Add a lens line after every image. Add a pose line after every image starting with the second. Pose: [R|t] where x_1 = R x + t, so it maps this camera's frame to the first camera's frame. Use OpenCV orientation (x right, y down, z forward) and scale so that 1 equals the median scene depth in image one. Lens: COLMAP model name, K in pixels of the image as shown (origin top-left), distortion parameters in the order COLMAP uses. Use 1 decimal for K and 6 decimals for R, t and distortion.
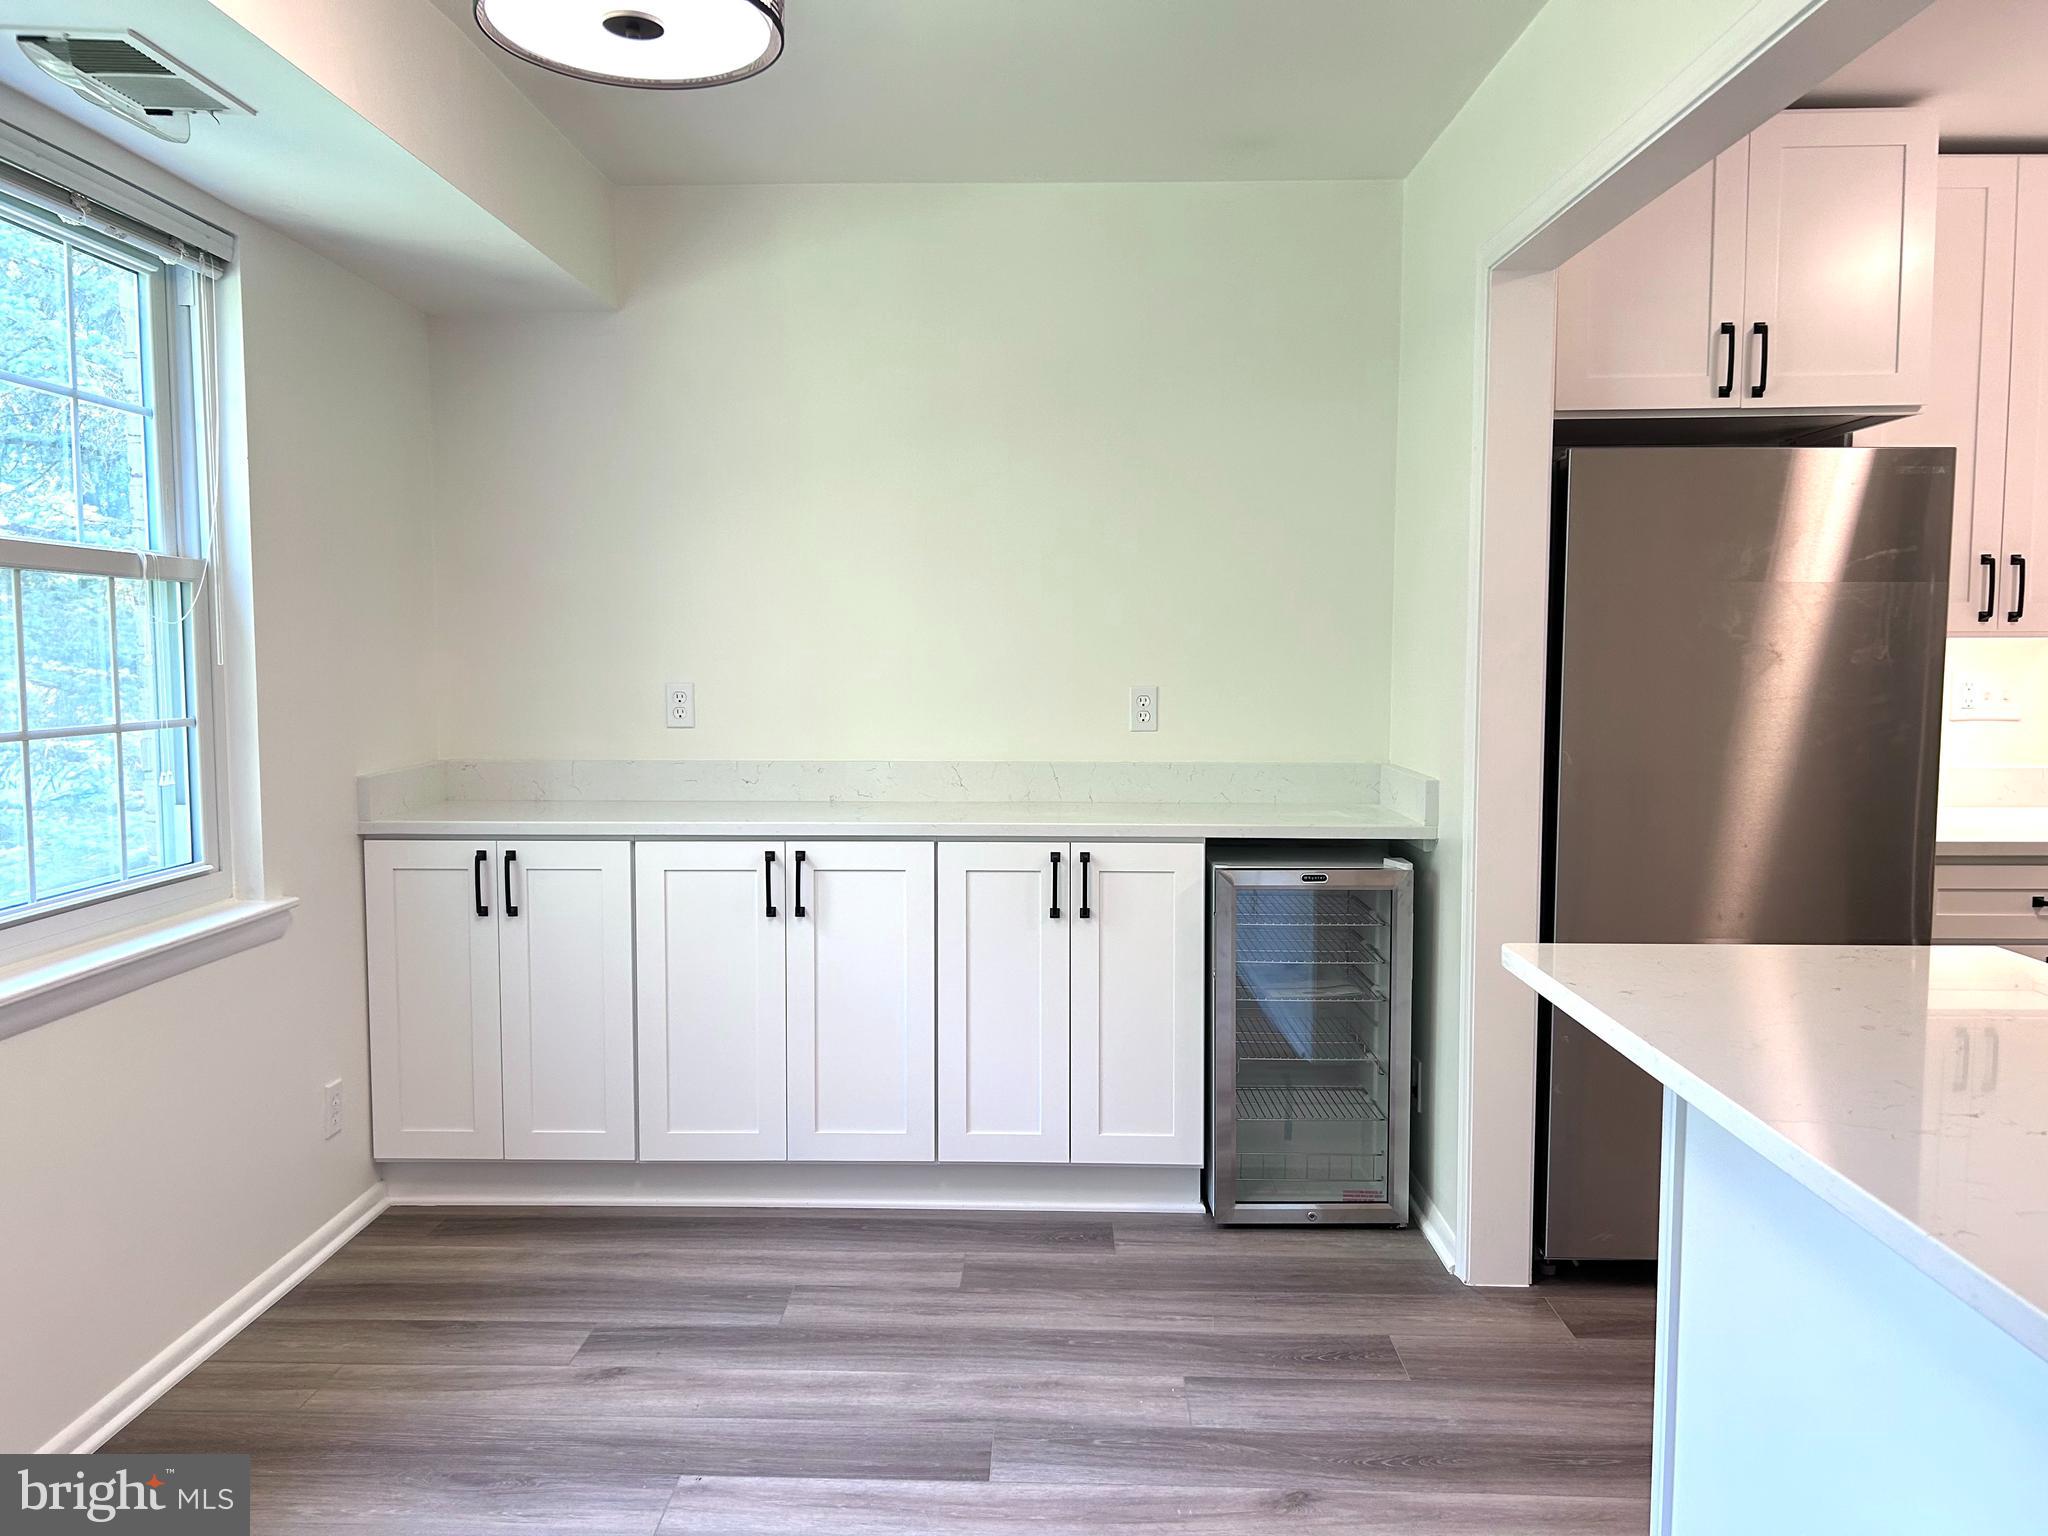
lens RADIAL K [[1551.4, 0, 1015.1], [0, 1551.4, 771.5], [0, 0, 1]] dist [0.041091, -0.039685]
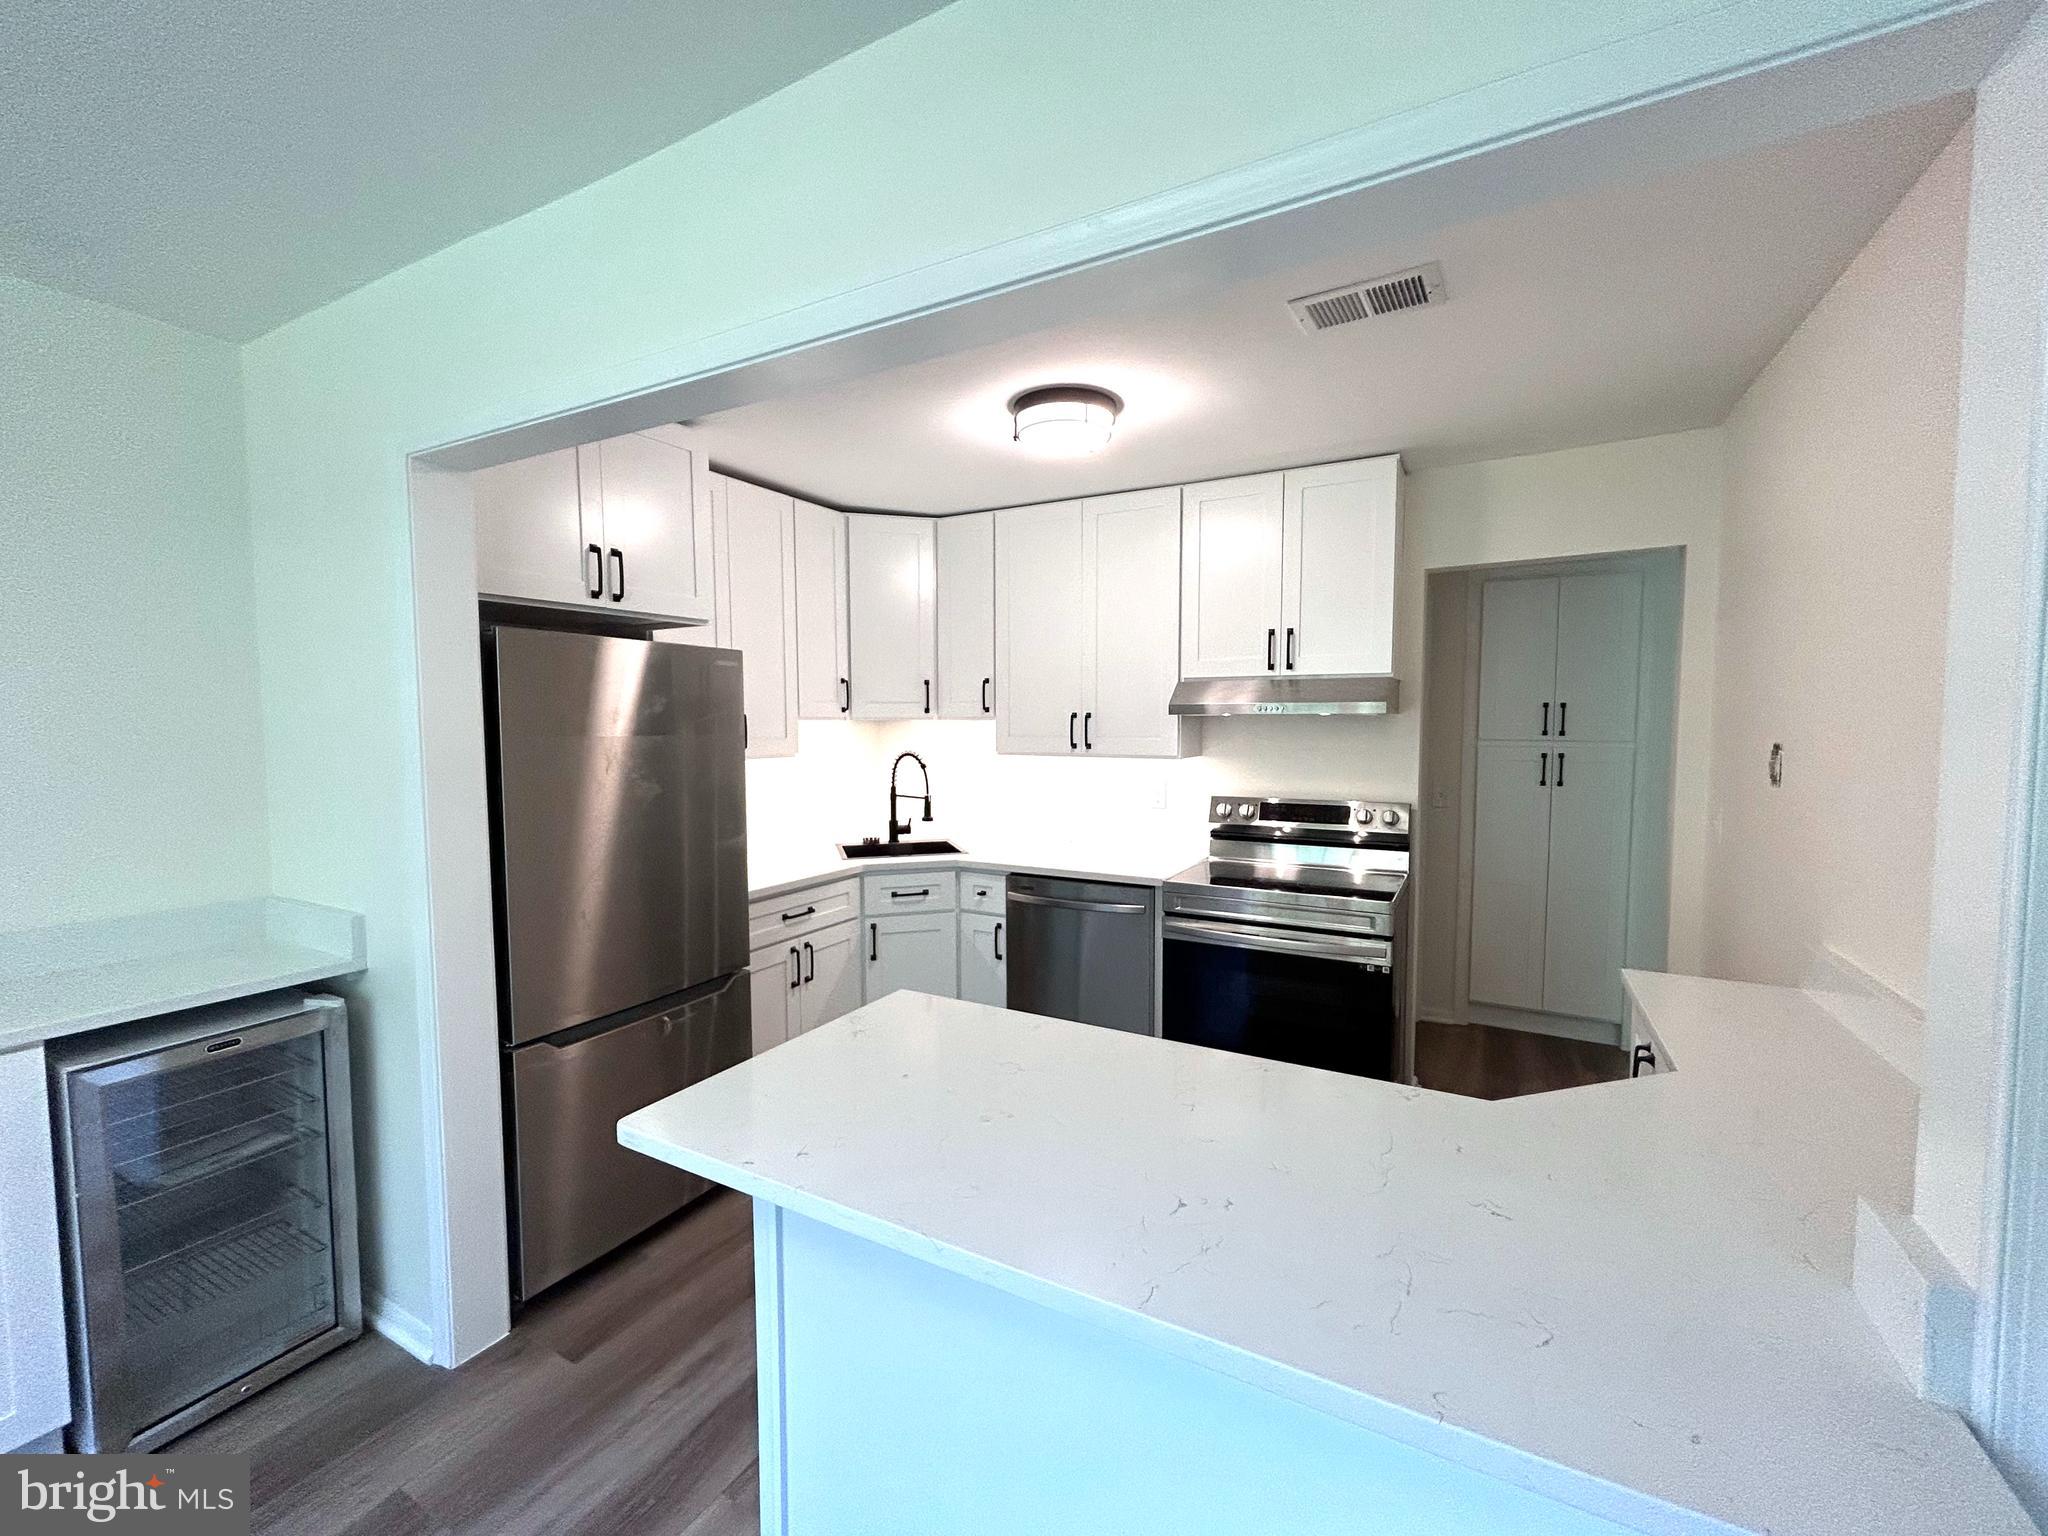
lens RADIAL K [[833.2, 0, 1022.4], [0, 833.2, 771.1], [0, 0, 1]] dist [-0.000570, 0.000134]
pose [[0.465978, -0.053387, 0.883184, -0.021996], [0.078442, 0.996740, 0.018865, -0.073282], [-0.881312, 0.060488, 0.468647, 0.337748]]
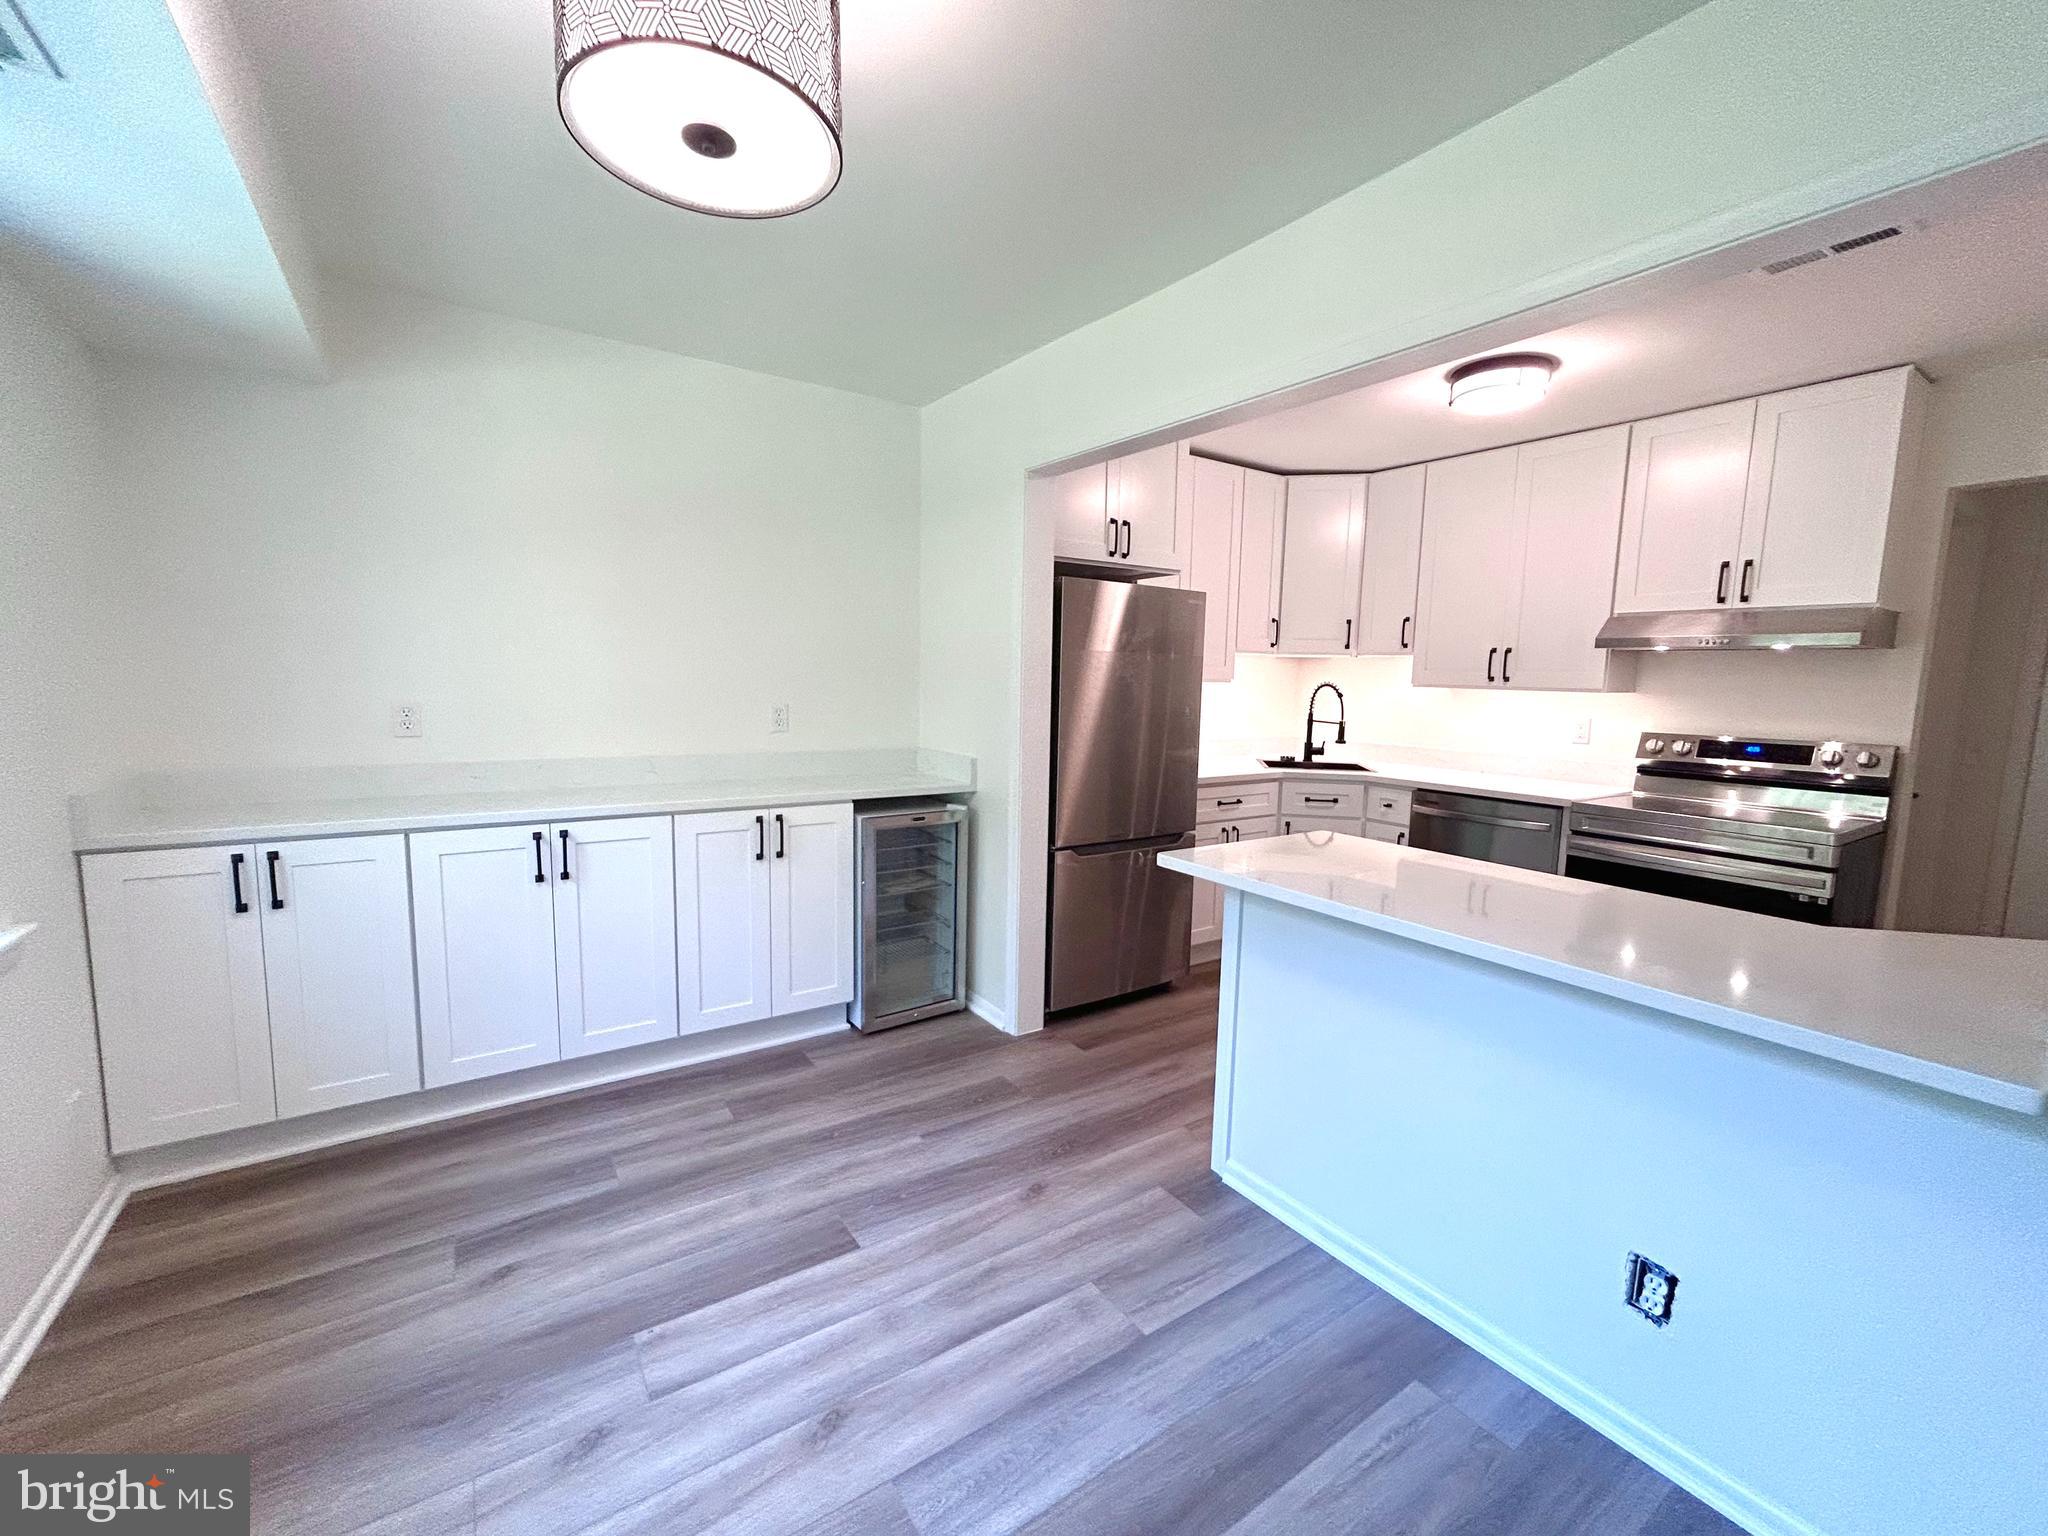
lens RADIAL K [[836.7, 0, 1023.8], [0, 836.7, 771.0], [0, 0, 1]] dist [0.000797, 0.000621]
pose [[0.813522, -0.047732, 0.579572, -0.250240], [0.027631, 0.998673, 0.043463, -0.020569], [-0.580878, -0.019344, 0.813761, 0.208050]]
